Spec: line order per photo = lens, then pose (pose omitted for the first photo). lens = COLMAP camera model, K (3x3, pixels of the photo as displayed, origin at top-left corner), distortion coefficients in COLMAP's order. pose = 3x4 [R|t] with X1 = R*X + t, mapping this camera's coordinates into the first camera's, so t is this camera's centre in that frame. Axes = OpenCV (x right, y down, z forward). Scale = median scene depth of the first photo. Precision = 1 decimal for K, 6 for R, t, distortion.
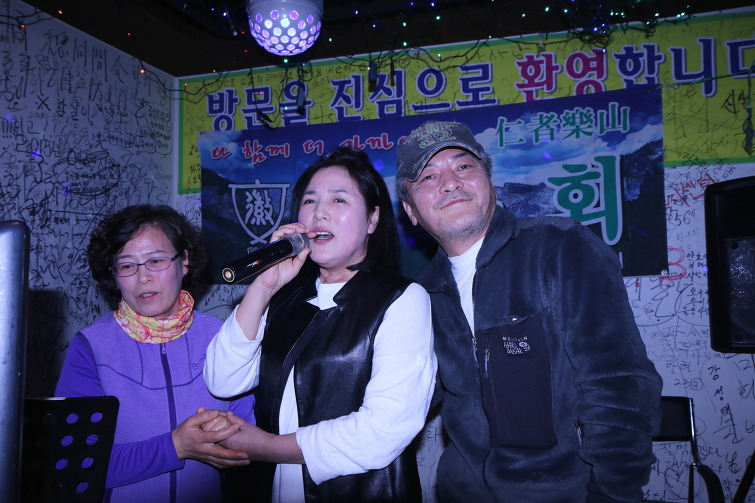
lens RADIAL K [[623.3, 0, 376.0], [0, 623.3, 260.8], [0, 0, 1]] dist [-0.085418, 0.115145]
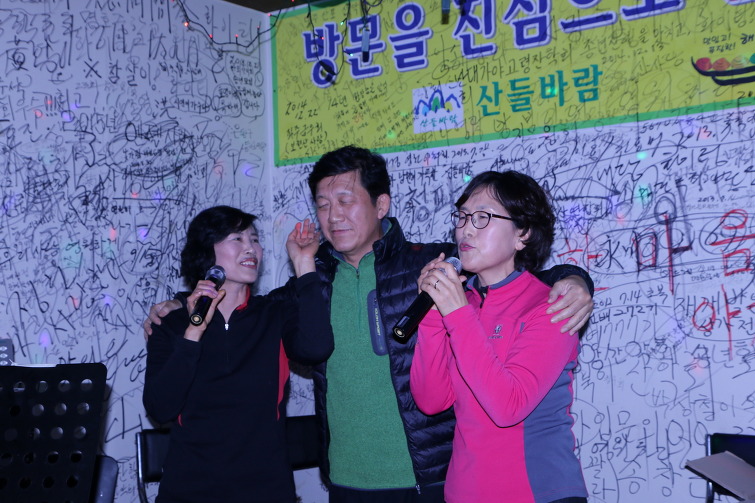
lens RADIAL K [[958.1, 0, 371.4], [0, 958.1, 264.0], [0, 0, 1]] dist [0.116082, 0.000000]
pose [[0.946904, -0.026248, -0.320443, 0.212055], [0.032271, 0.999388, 0.013497, 0.001794], [0.319893, -0.023122, 0.947171, -0.124782]]
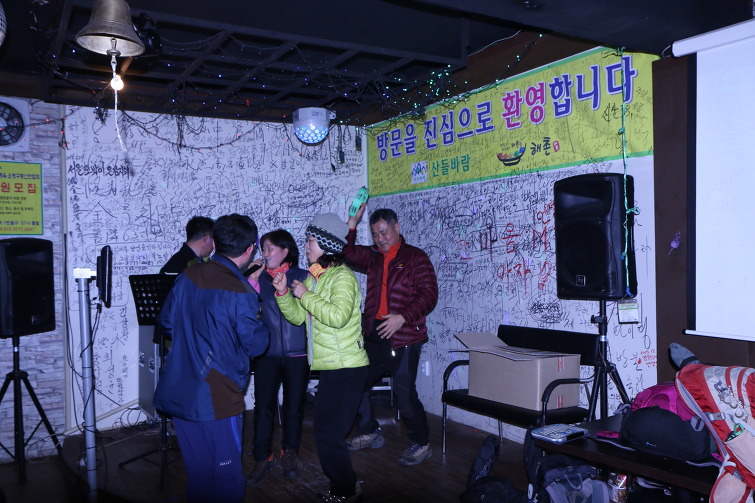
lens RADIAL K [[660.3, 0, 369.8], [0, 660.3, 260.7], [0, 0, 1]] dist [-0.042678, 0.040945]
pose [[0.741921, 0.000346, -0.670487, 1.036420], [0.037107, 0.998446, 0.041575, -0.018120], [0.669460, -0.055725, 0.740755, -0.372886]]
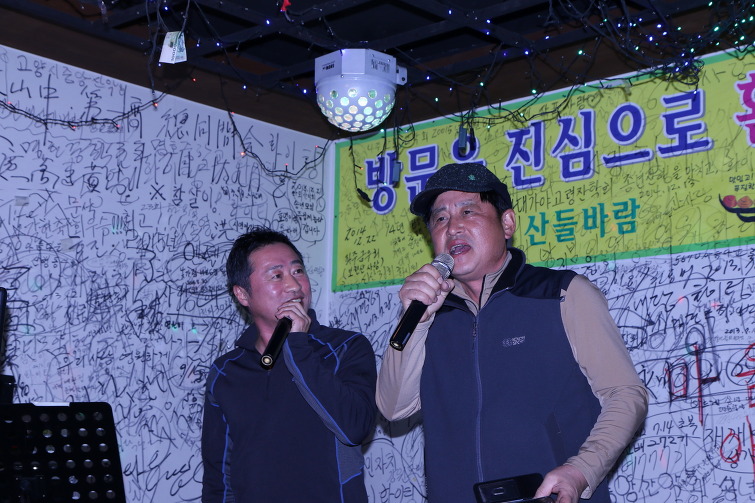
lens RADIAL K [[1302.6, 0, 370.7], [0, 1302.6, 265.1], [0, 0, 1]] dist [0.227462, 0.000000]
pose [[0.903300, -0.044991, -0.426645, 0.488786], [-0.014184, 0.990810, -0.134513, 0.088421], [0.428776, 0.127557, 0.894360, -0.498591]]
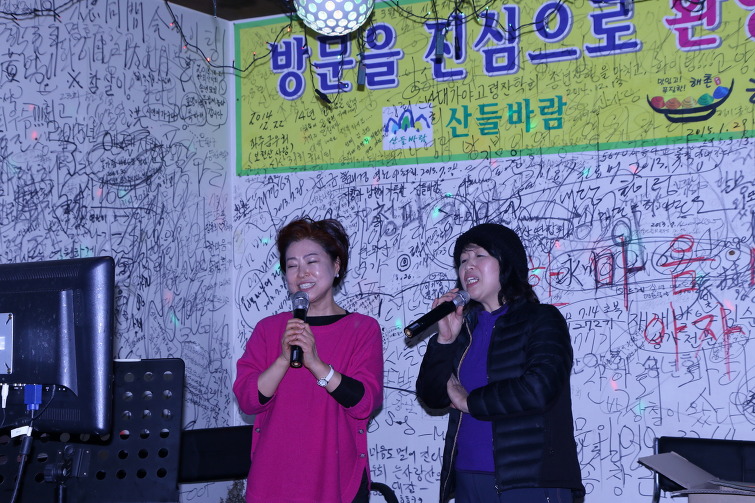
lens RADIAL K [[1159.7, 0, 371.1], [0, 1159.7, 264.9], [0, 0, 1]] dist [0.176987, 0.000000]
pose [[0.975664, -0.008445, -0.219109, 0.191594], [0.011298, 0.999867, 0.011770, -0.014741], [0.218980, -0.013959, 0.975629, -0.453871]]
